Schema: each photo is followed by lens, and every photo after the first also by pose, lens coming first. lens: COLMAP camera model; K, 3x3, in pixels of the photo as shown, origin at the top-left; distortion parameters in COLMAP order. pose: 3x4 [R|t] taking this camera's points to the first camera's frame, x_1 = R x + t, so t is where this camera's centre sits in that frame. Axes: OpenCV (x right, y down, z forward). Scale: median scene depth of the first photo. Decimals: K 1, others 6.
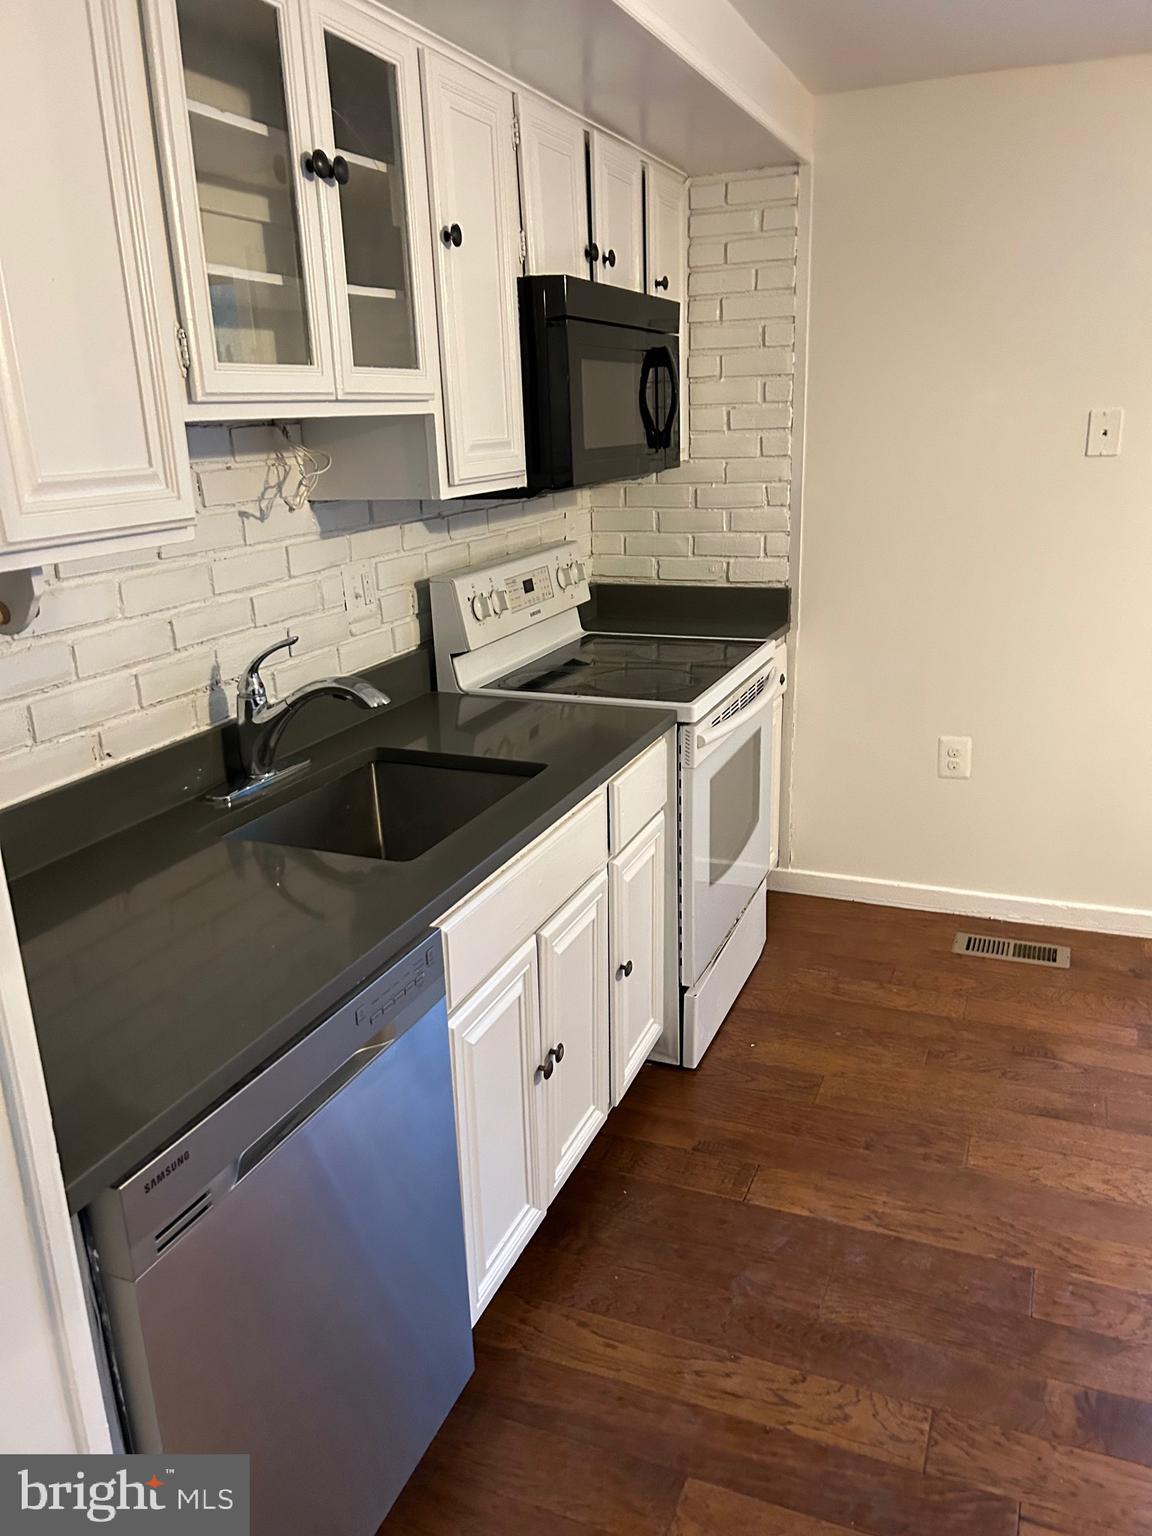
lens RADIAL K [[1162.7, 0, 578.2], [0, 1162.7, 778.4], [0, 0, 1]] dist [0.060984, -0.075455]
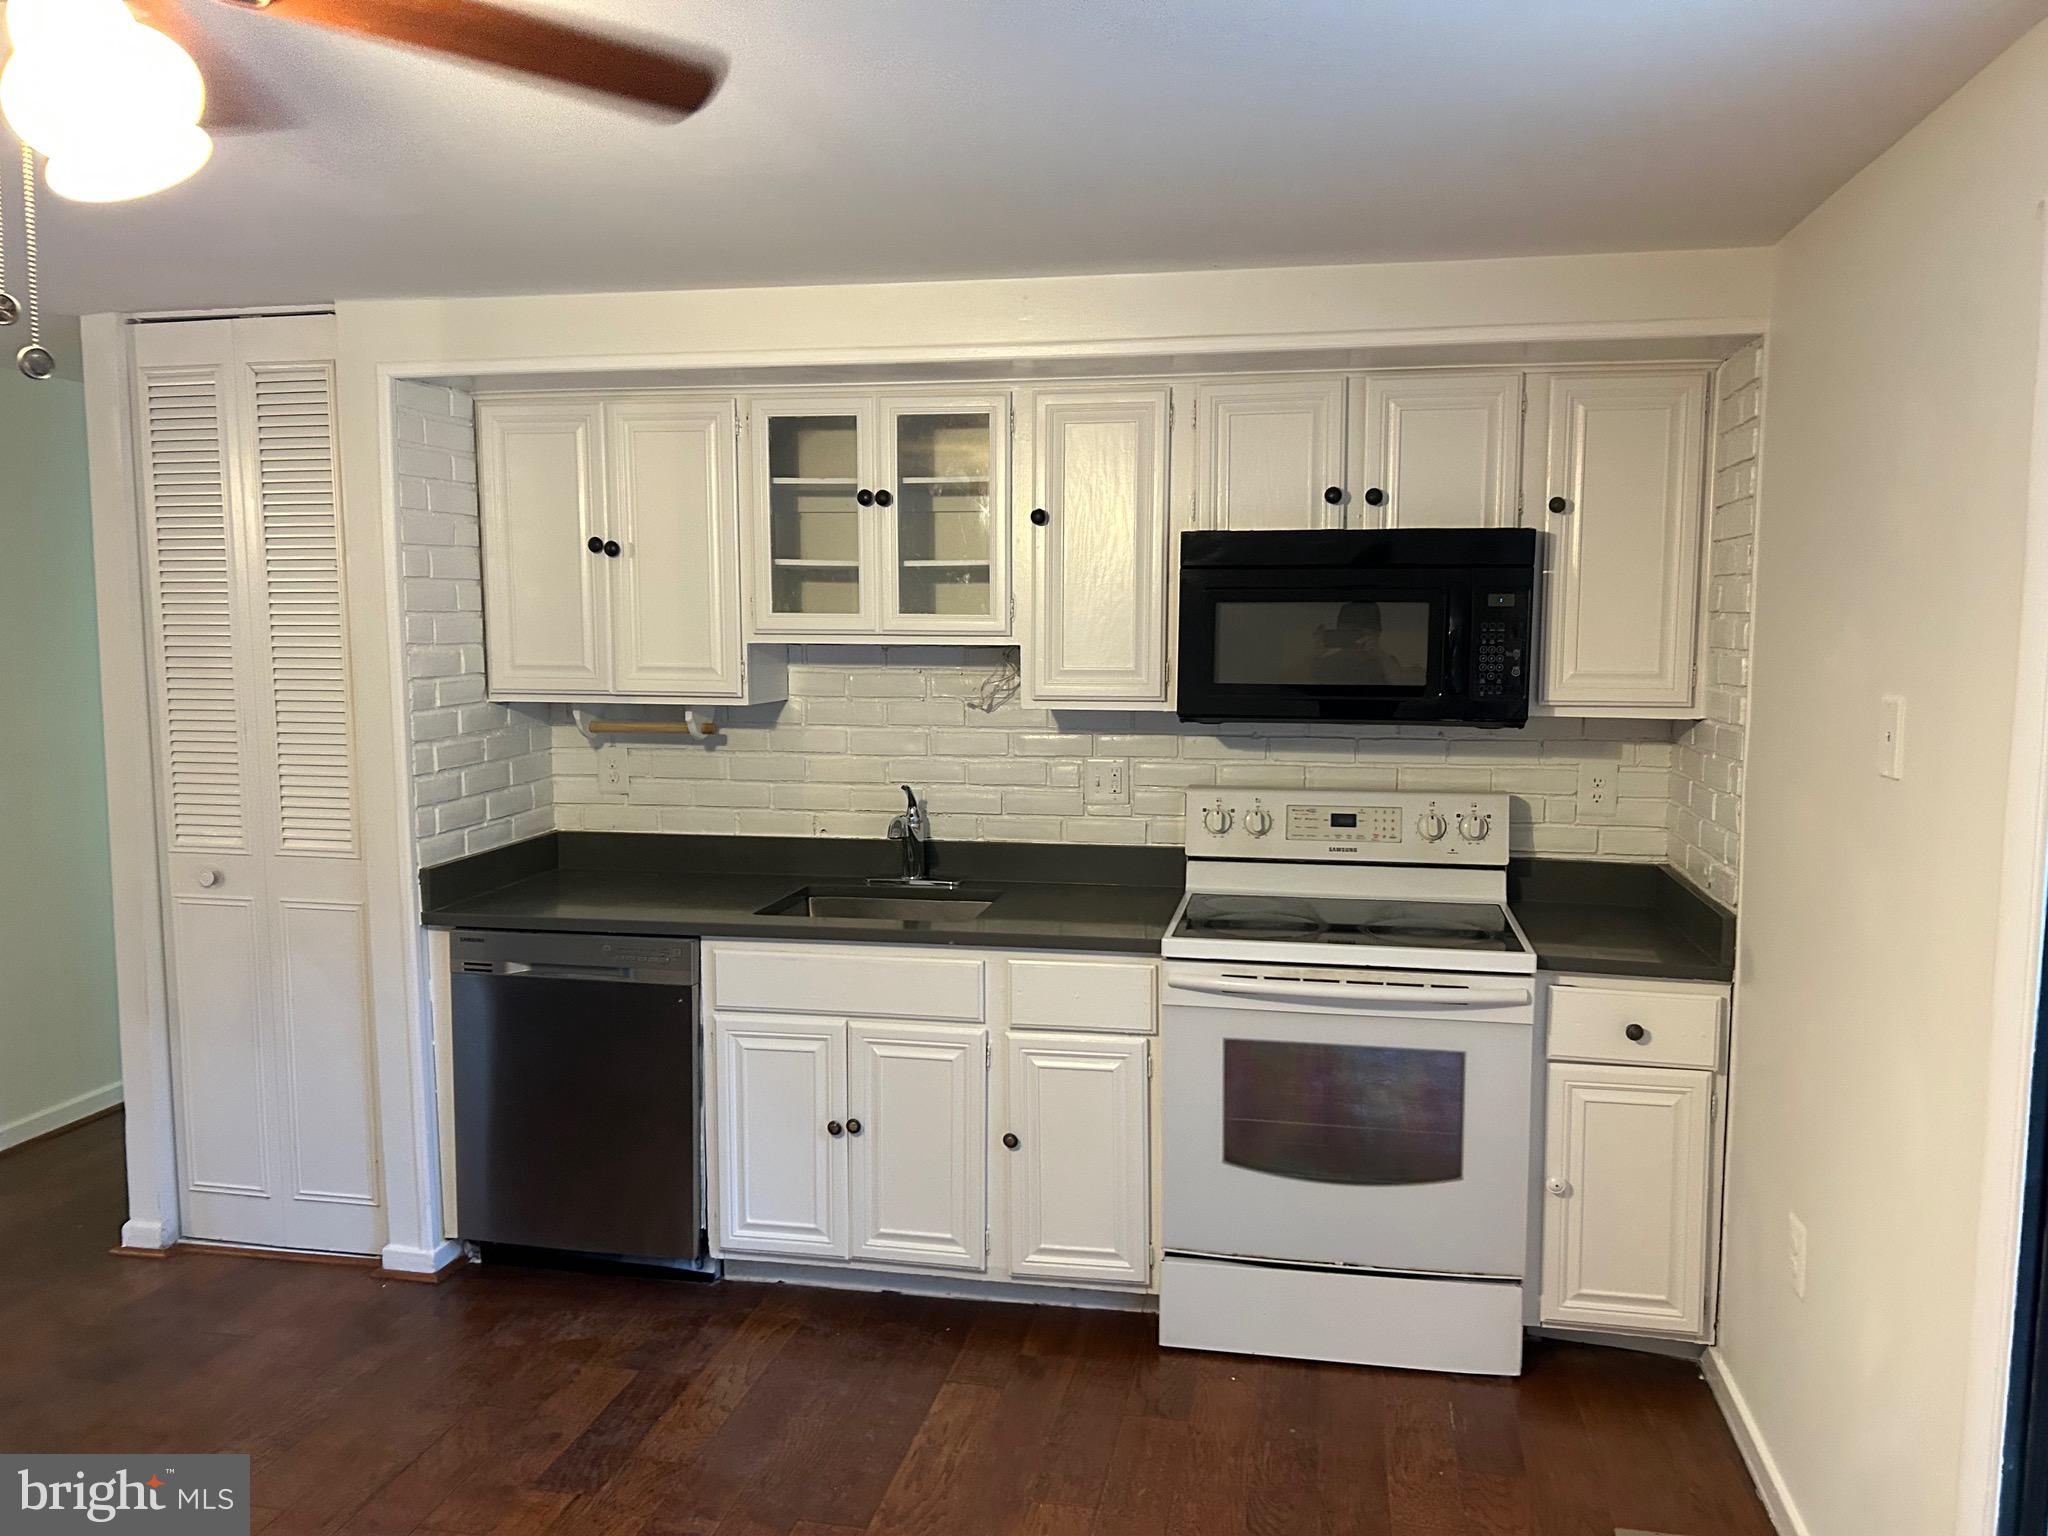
lens RADIAL K [[1550.2, 0, 1032.5], [0, 1550.2, 769.1], [0, 0, 1]] dist [0.060984, -0.075455]
pose [[0.196124, 0.128366, -0.972141, 1.548176], [-0.302697, 0.950902, 0.064495, -0.290265], [0.932690, 0.281615, 0.225350, 0.651652]]
